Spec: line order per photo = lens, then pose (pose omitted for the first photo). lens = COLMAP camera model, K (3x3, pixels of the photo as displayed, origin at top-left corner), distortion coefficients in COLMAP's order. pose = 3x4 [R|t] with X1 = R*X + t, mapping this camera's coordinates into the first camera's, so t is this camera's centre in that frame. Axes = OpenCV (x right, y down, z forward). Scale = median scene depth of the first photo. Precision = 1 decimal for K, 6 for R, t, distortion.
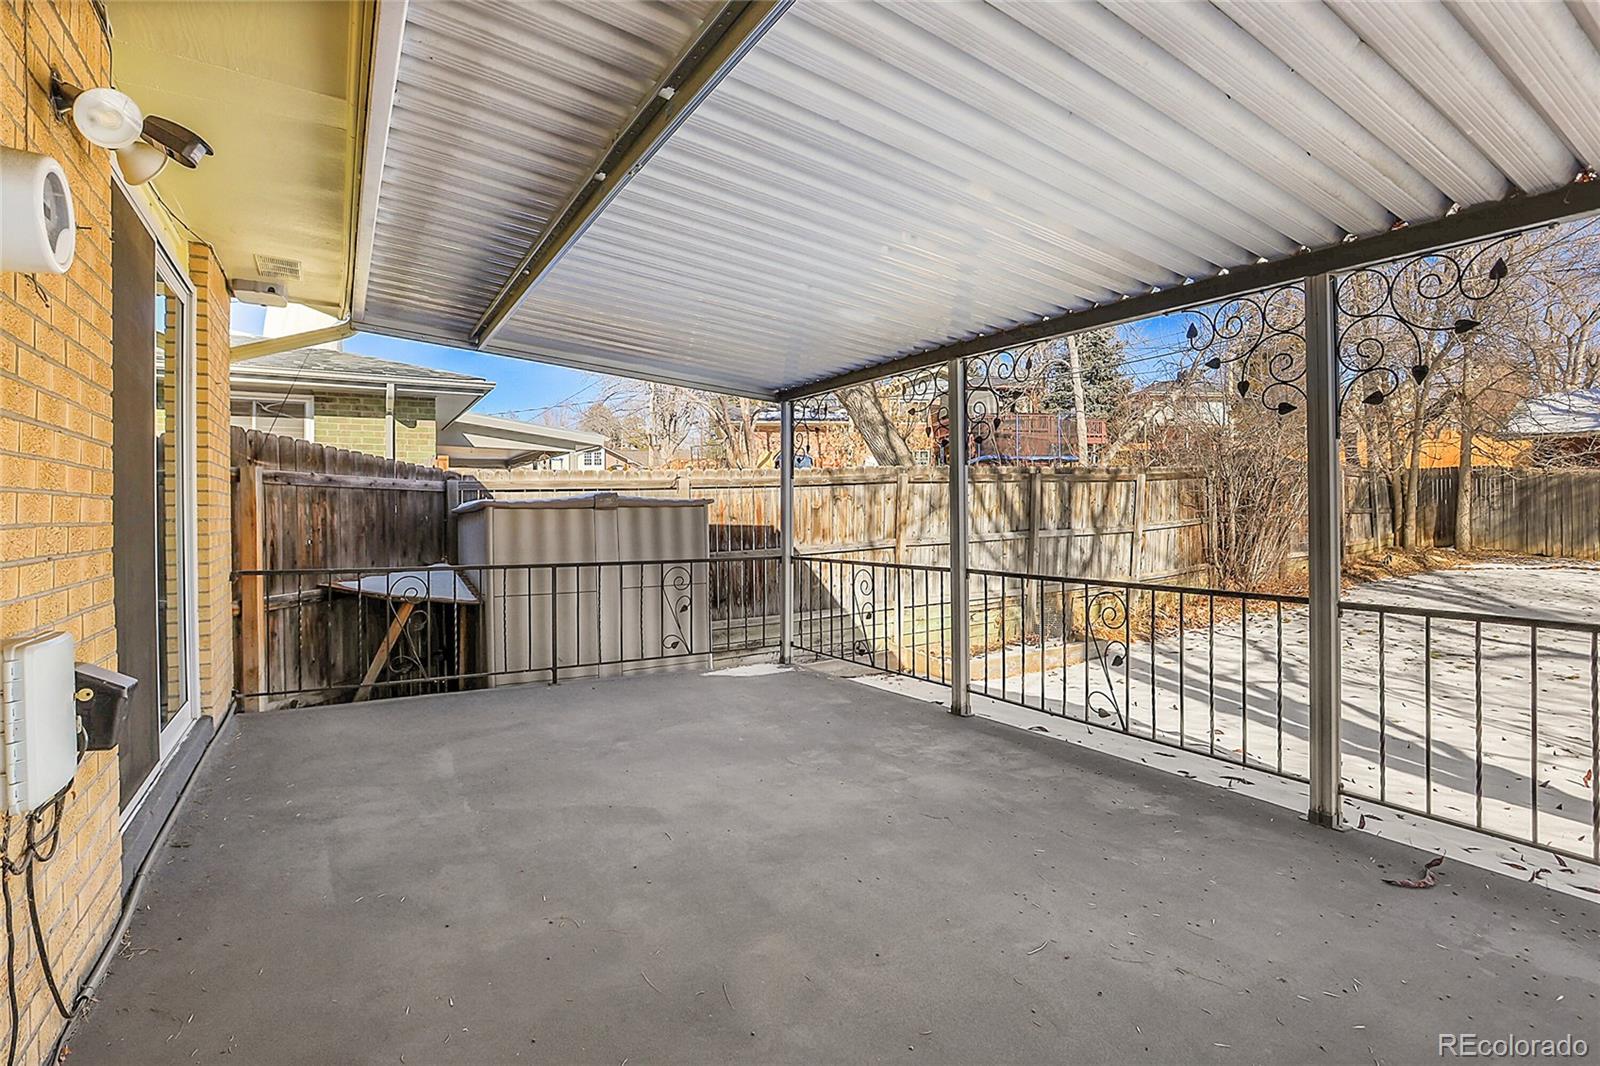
lens RADIAL K [[718.6, 0, 786.8], [0, 718.6, 524.7], [0, 0, 1]] dist [0.000513, 0.001070]
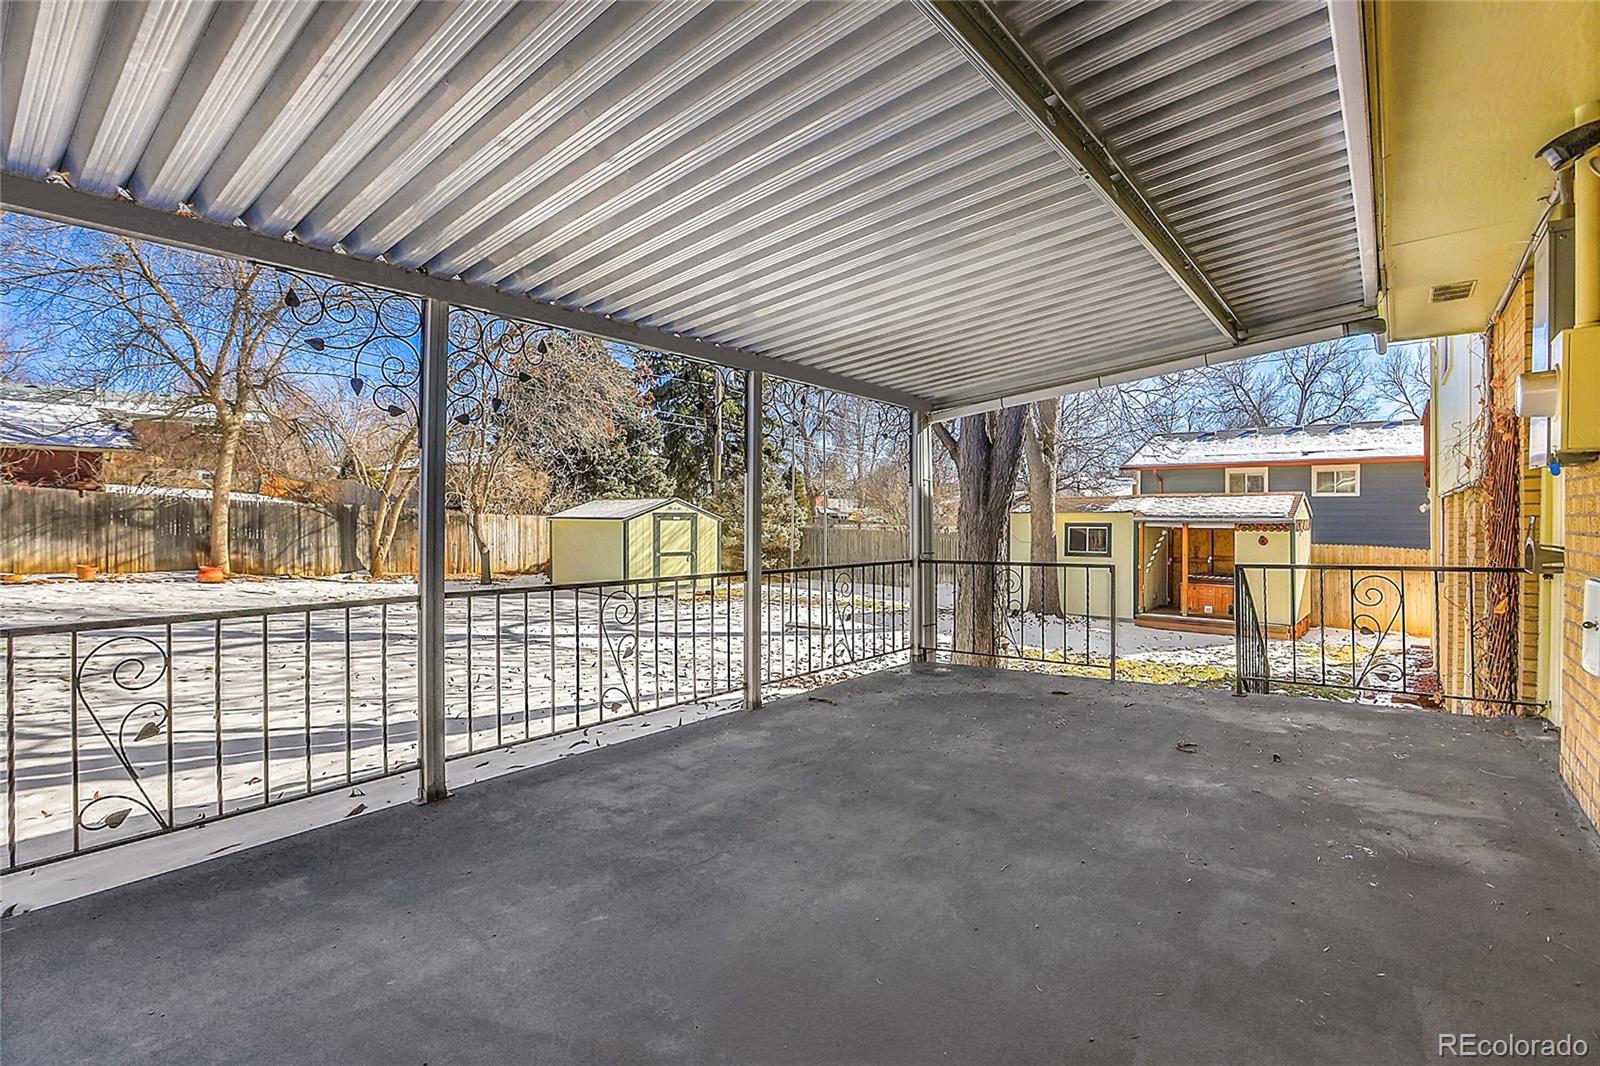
lens RADIAL K [[718.6, 0, 792.9], [0, 718.6, 527.9], [0, 0, 1]] dist [0.000513, 0.001070]
pose [[-0.293541, 0.003625, 0.955940, -0.652484], [0.012700, 0.999919, 0.000108, -0.003151], [-0.955862, 0.012173, -0.293563, 1.030064]]
